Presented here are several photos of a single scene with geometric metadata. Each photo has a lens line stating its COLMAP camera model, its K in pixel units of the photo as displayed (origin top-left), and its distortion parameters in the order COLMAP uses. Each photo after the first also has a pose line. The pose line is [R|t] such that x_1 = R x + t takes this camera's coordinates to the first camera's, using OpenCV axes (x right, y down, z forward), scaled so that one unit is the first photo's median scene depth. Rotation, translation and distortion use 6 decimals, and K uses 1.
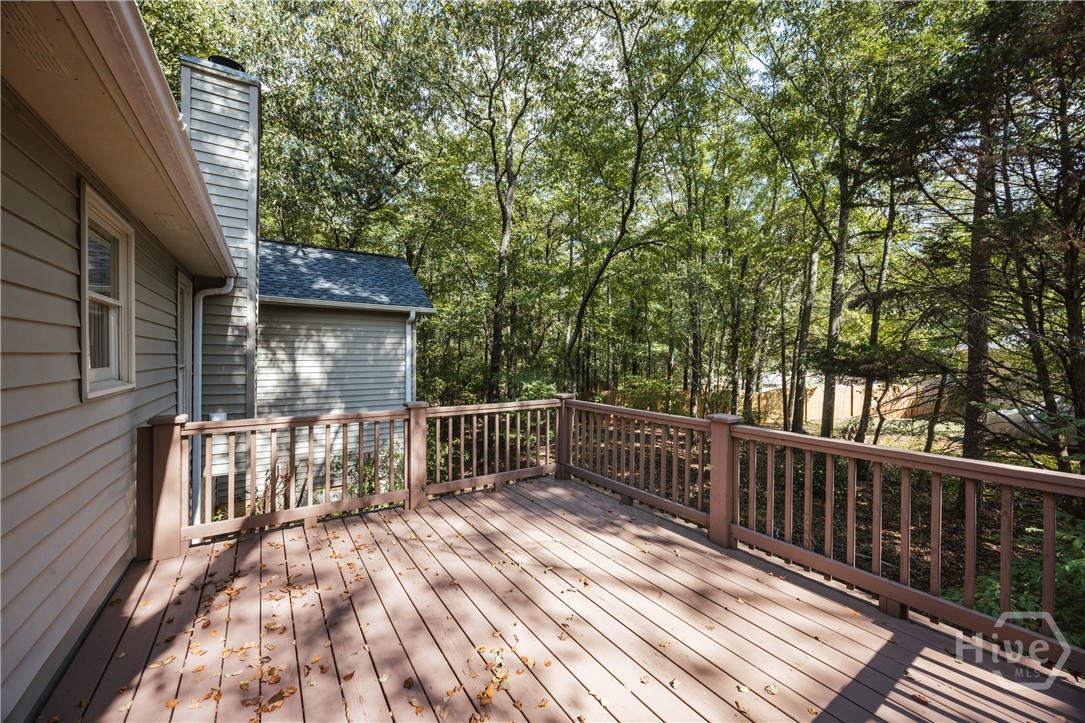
lens RADIAL K [[433.7, 0, 542.5], [0, 433.7, 361.5], [0, 0, 1]] dist [-0.000656, -0.000087]
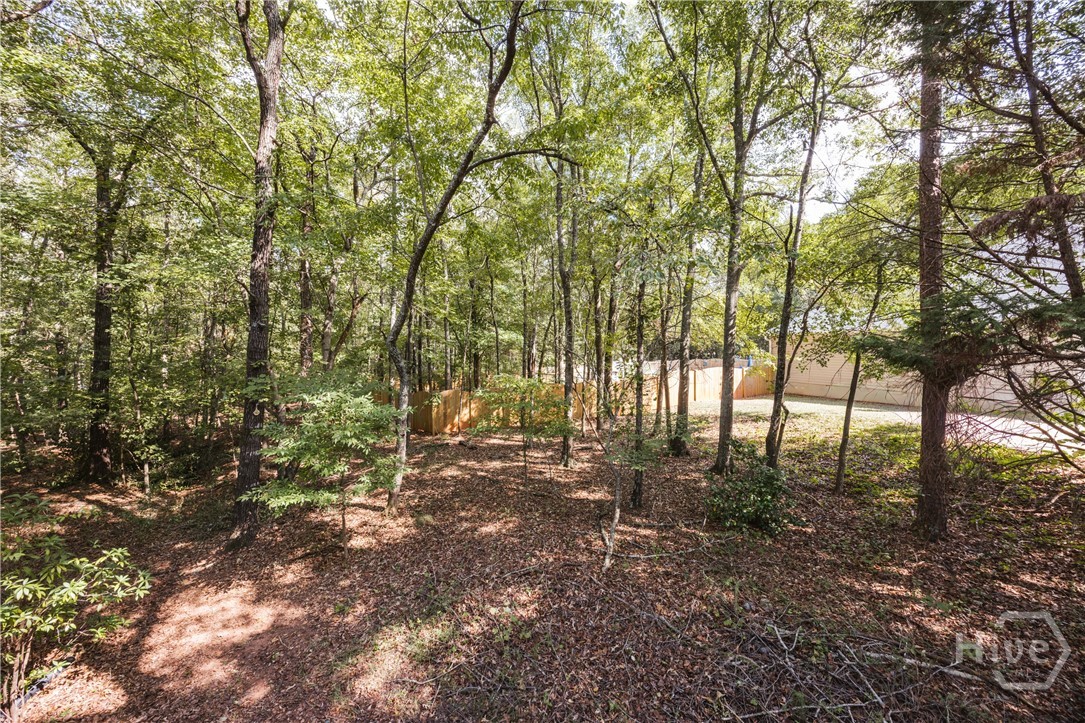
lens RADIAL K [[433.7, 0, 542.5], [0, 433.7, 361.5], [0, 0, 1]] dist [-0.000656, -0.000087]
pose [[0.926269, -0.032975, 0.375418, 0.013355], [0.024192, 0.999313, 0.028087, -0.001429], [-0.376087, -0.016934, 0.926430, 0.192257]]
